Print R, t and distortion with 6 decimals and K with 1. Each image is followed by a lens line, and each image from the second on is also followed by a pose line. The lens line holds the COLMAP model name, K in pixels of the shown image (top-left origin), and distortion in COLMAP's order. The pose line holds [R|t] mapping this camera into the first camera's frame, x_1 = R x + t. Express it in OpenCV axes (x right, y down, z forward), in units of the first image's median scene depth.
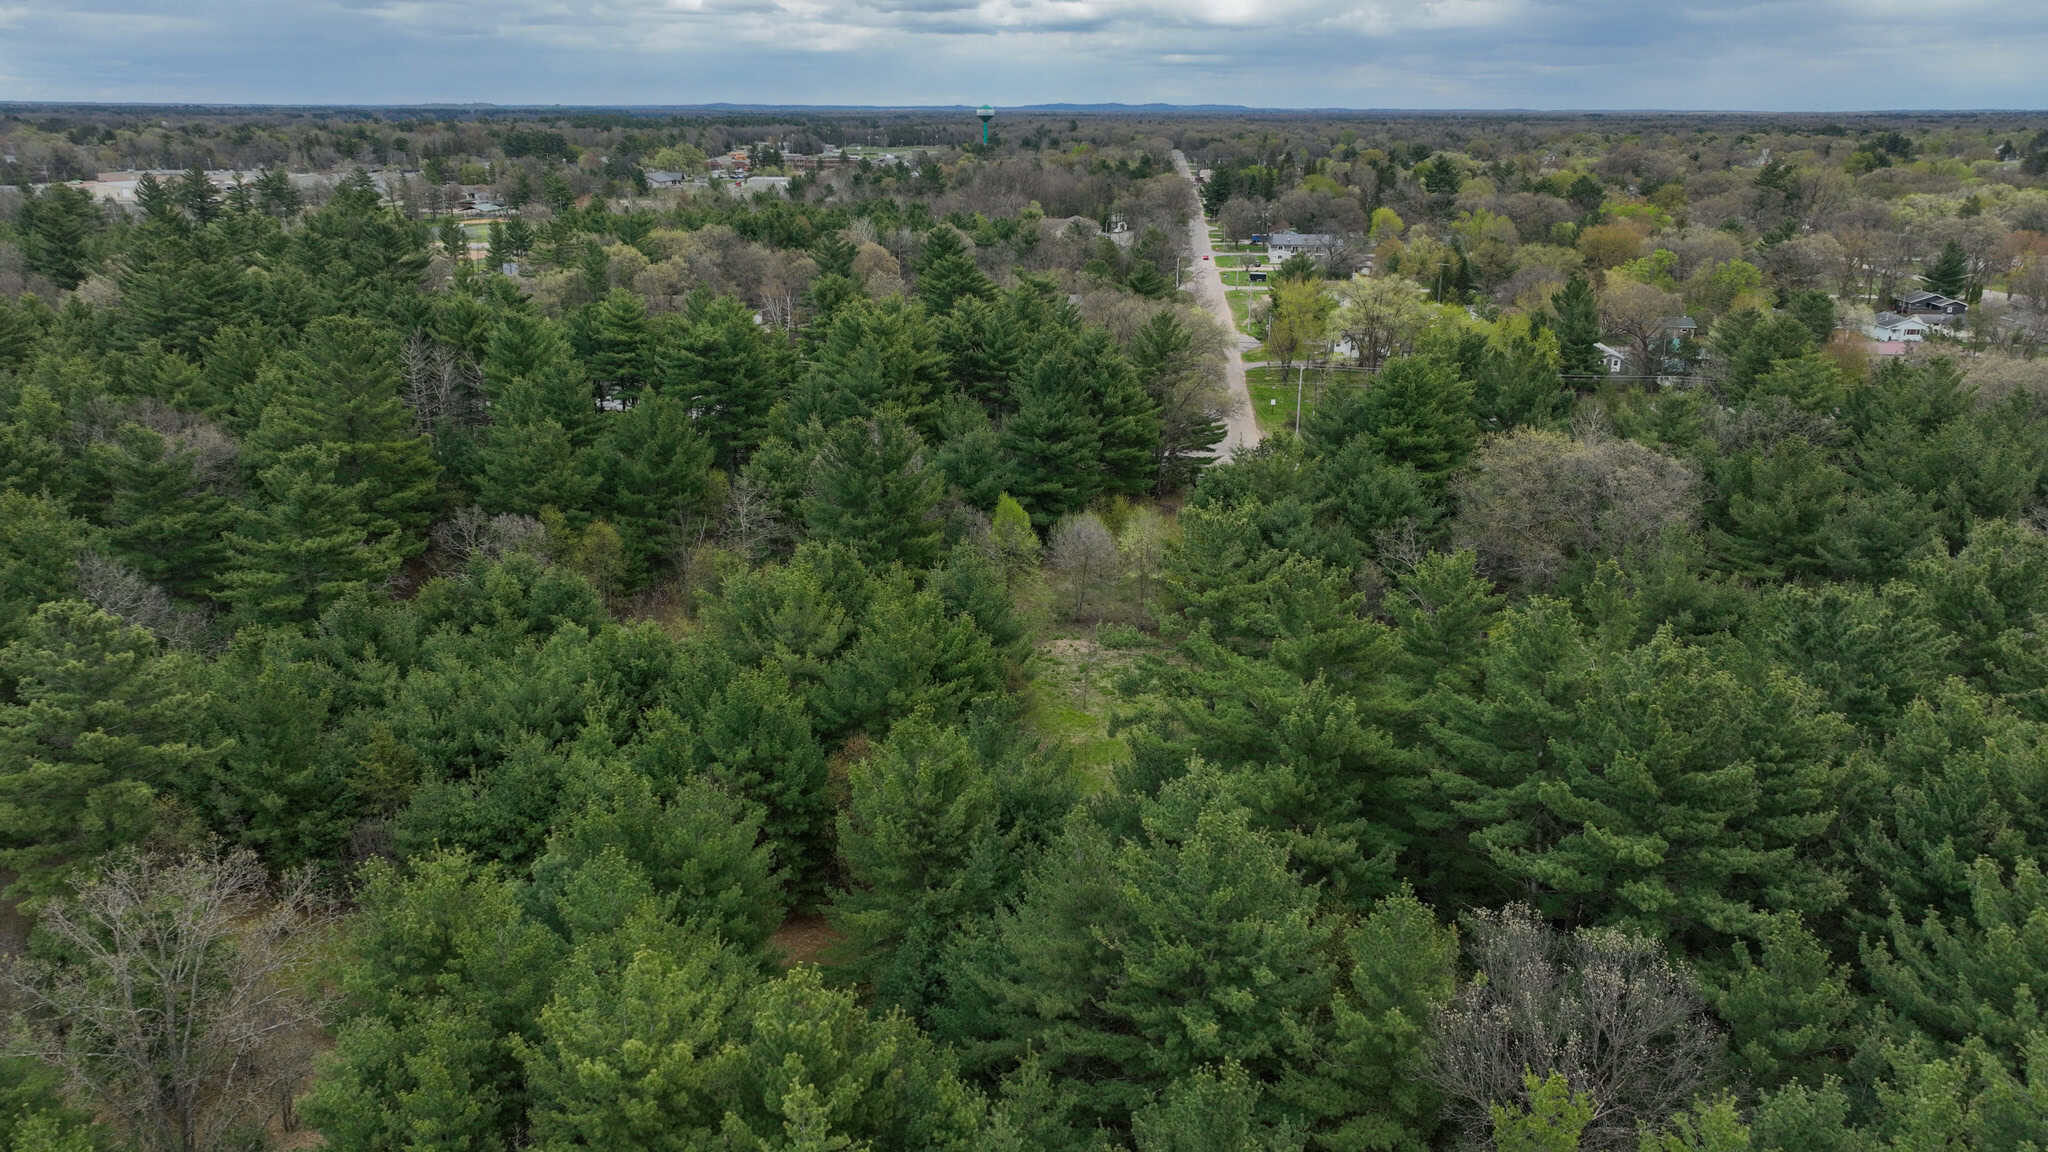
lens RADIAL K [[1430.3, 0, 1024.9], [0, 1430.3, 575.3], [0, 0, 1]] dist [0.004218, 0.014246]
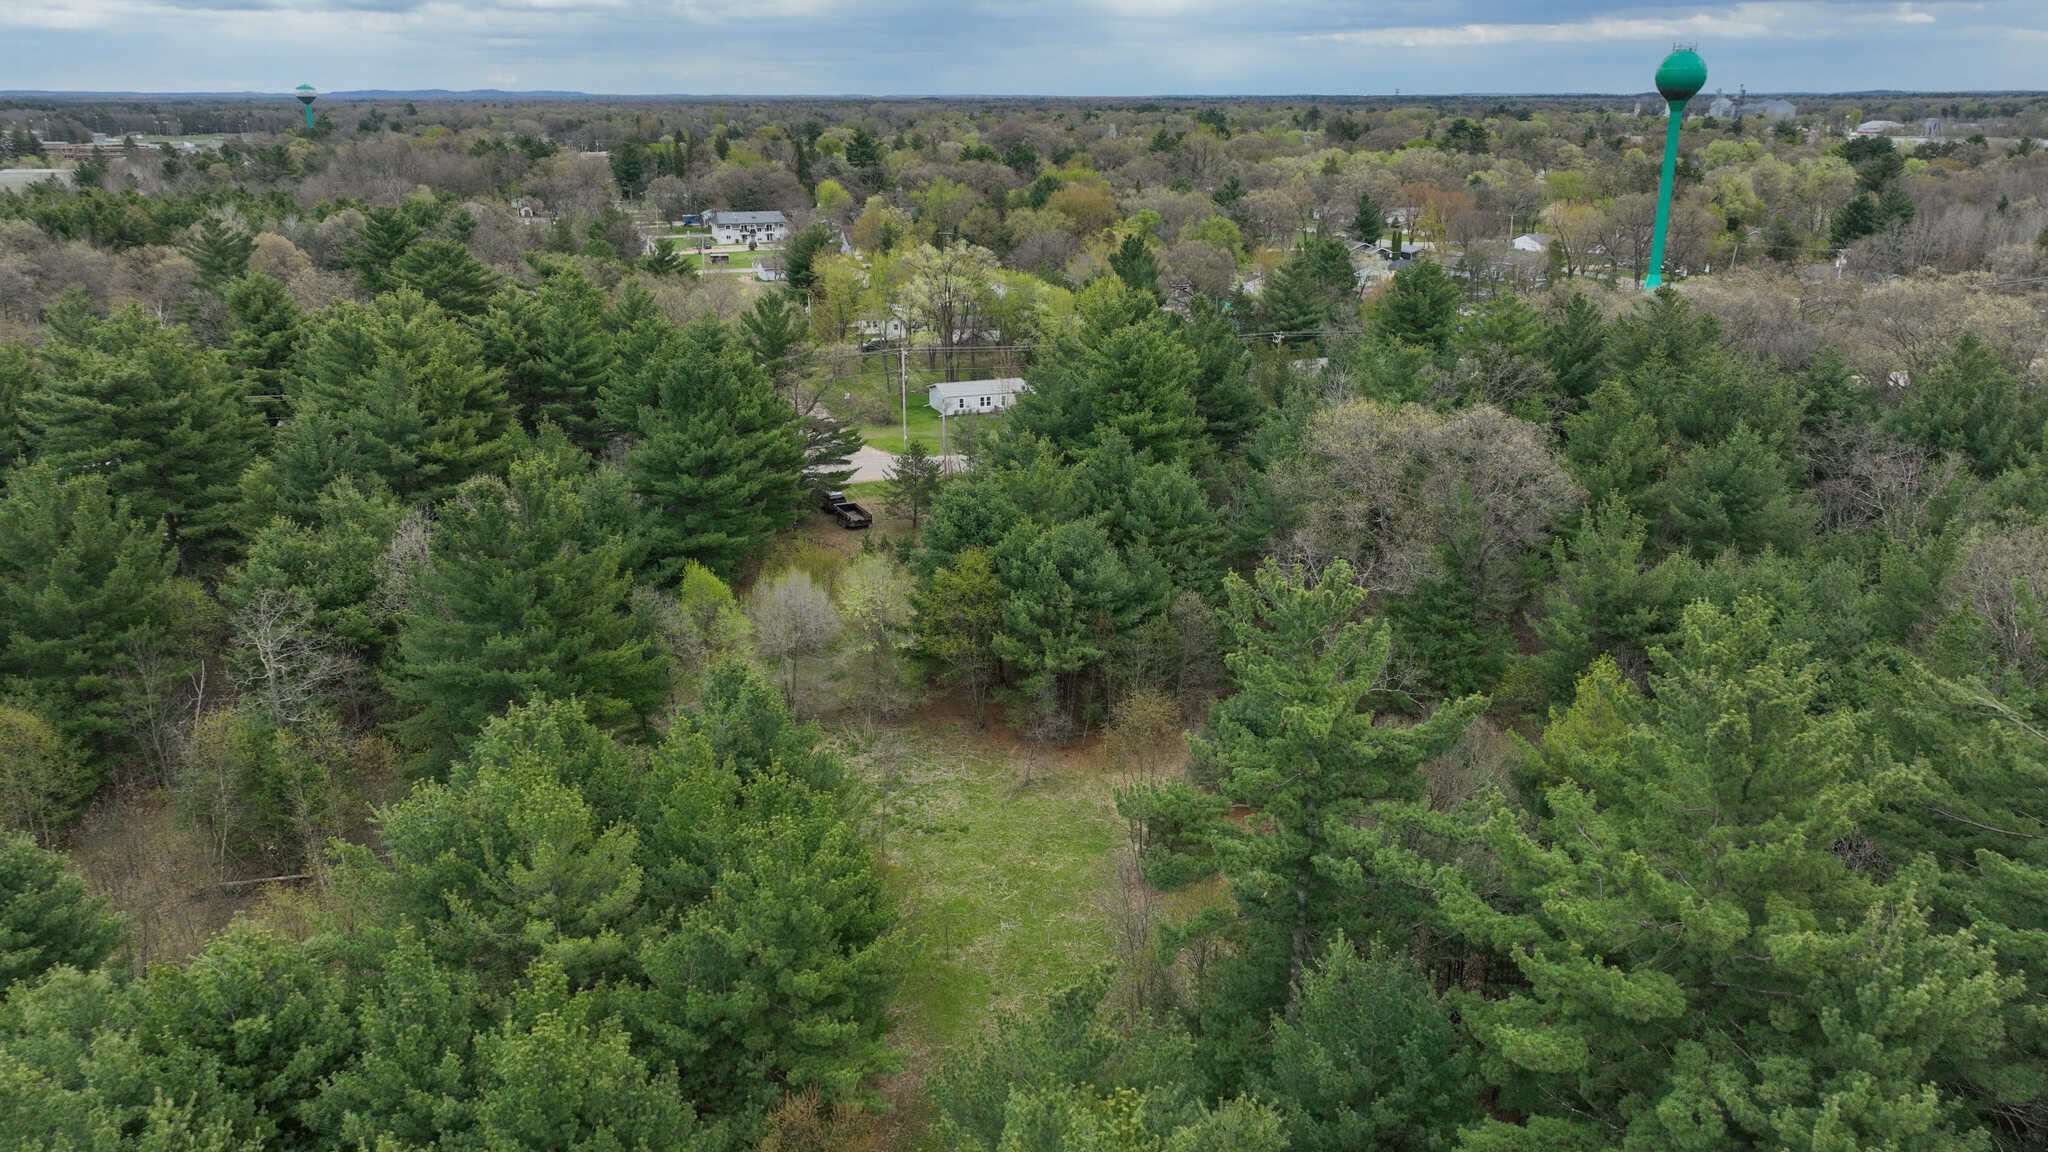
lens RADIAL K [[1430.3, 0, 1019.7], [0, 1430.3, 579.7], [0, 0, 1]] dist [0.004218, 0.014246]
pose [[0.910163, -0.137685, 0.390700, -0.115309], [0.133262, 0.990331, 0.038554, -0.044394], [-0.392231, 0.016975, 0.919710, 0.247434]]
